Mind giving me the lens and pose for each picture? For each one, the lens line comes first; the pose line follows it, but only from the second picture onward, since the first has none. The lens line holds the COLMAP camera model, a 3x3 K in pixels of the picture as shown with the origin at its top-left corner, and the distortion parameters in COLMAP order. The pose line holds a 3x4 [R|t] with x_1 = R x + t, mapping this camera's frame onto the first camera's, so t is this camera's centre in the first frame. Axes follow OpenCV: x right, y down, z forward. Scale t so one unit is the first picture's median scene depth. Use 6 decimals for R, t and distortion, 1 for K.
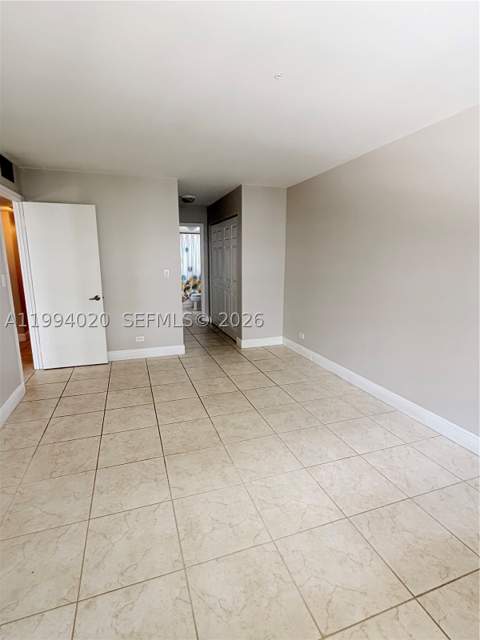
lens RADIAL K [[319.0, 0, 239.3], [0, 319.0, 319.3], [0, 0, 1]] dist [-0.001046, -0.000253]
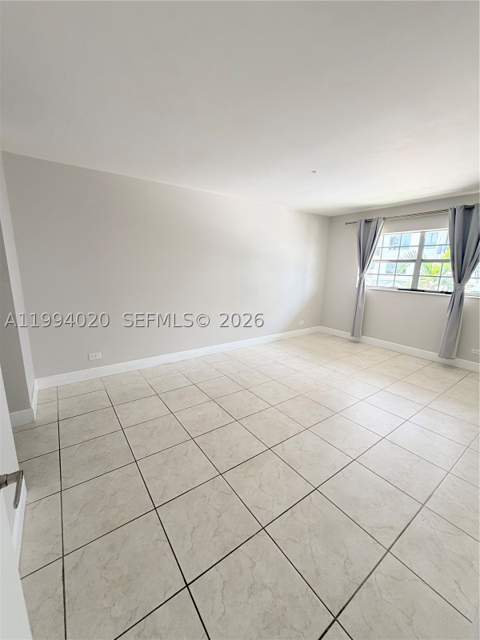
lens RADIAL K [[256.9, 0, 239.5], [0, 256.9, 319.7], [0, 0, 1]] dist [-0.001163, -0.000177]
pose [[-0.281791, -0.204294, 0.937474, -0.738224], [0.171390, 0.950637, 0.258680, -0.210424], [-0.944044, 0.233567, -0.232867, 1.077713]]
